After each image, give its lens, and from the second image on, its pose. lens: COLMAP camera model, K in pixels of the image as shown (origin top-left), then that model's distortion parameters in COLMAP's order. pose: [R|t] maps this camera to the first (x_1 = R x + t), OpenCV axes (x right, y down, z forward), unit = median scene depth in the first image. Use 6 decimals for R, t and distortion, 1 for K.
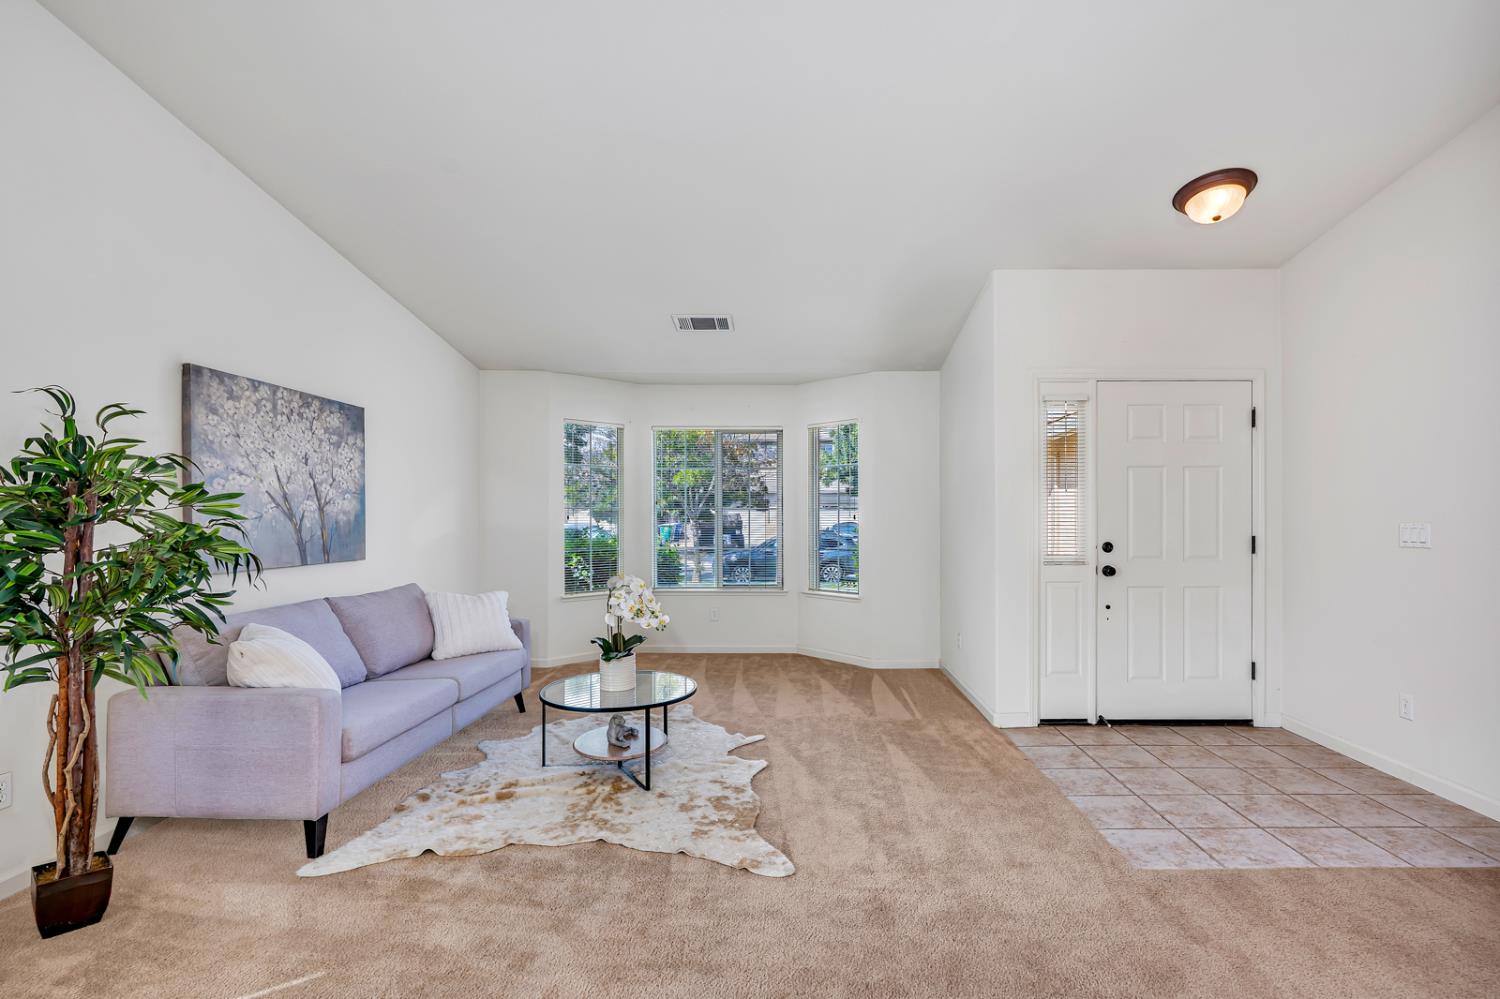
lens RADIAL K [[789.0, 0, 748.8], [0, 789.0, 506.3], [0, 0, 1]] dist [-0.006215, -0.000011]
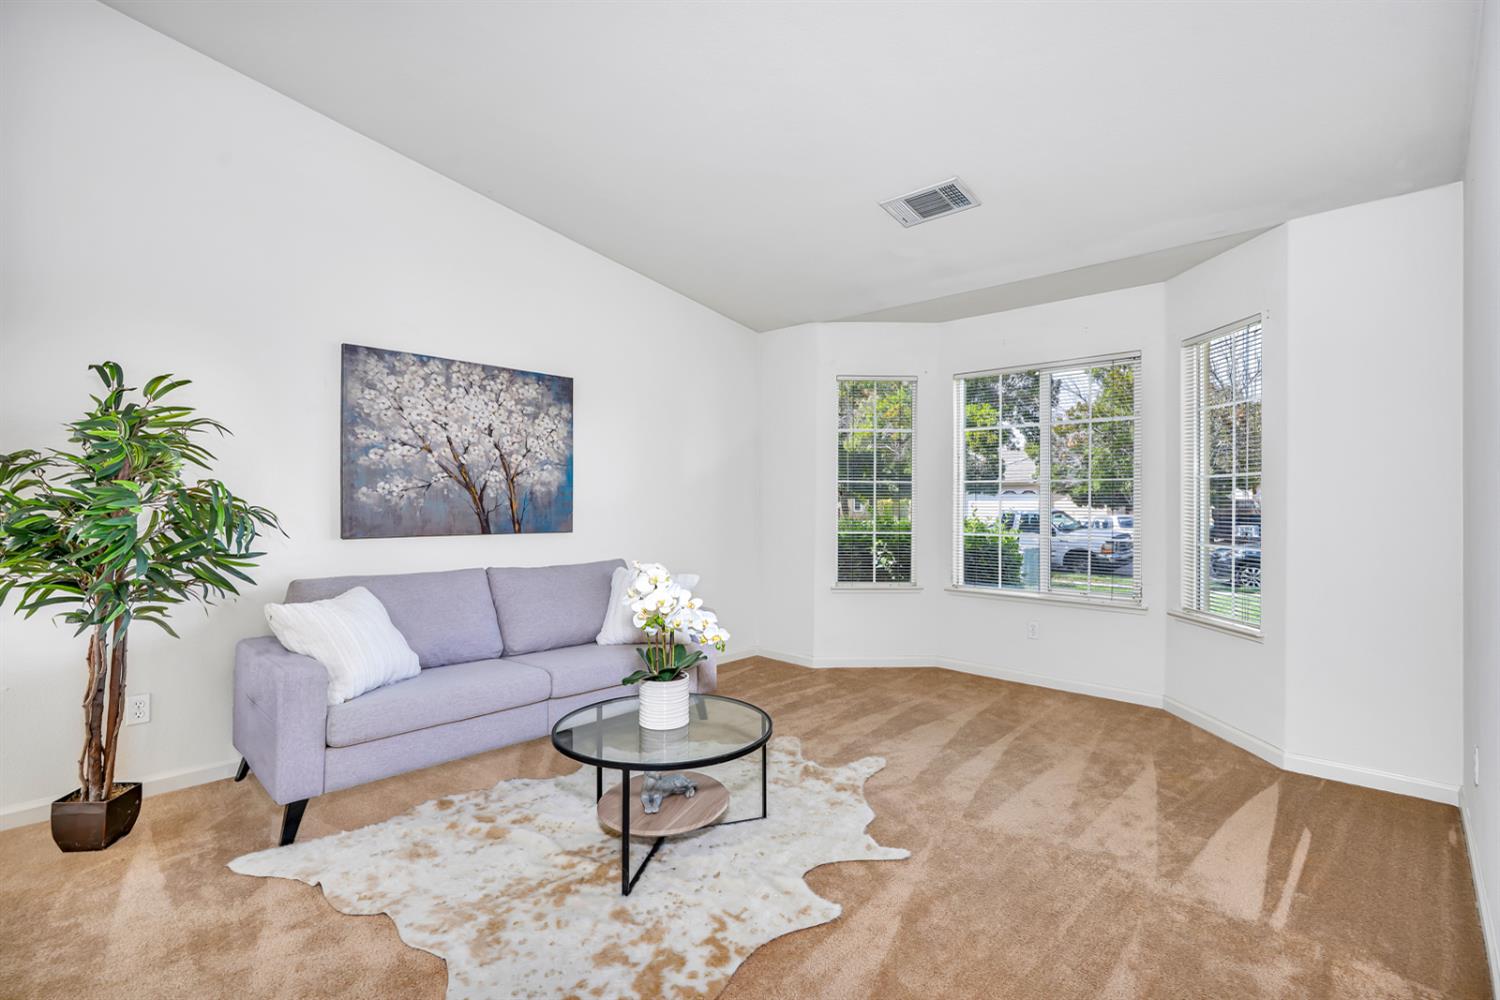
lens RADIAL K [[698.1, 0, 751.5], [0, 698.1, 495.9], [0, 0, 1]] dist [-0.007194, 0.003253]
pose [[0.730900, -0.004474, -0.682470, 0.319035], [0.002946, 0.999990, -0.003400, 0.030746], [0.682478, 0.000475, 0.730906, 0.603986]]
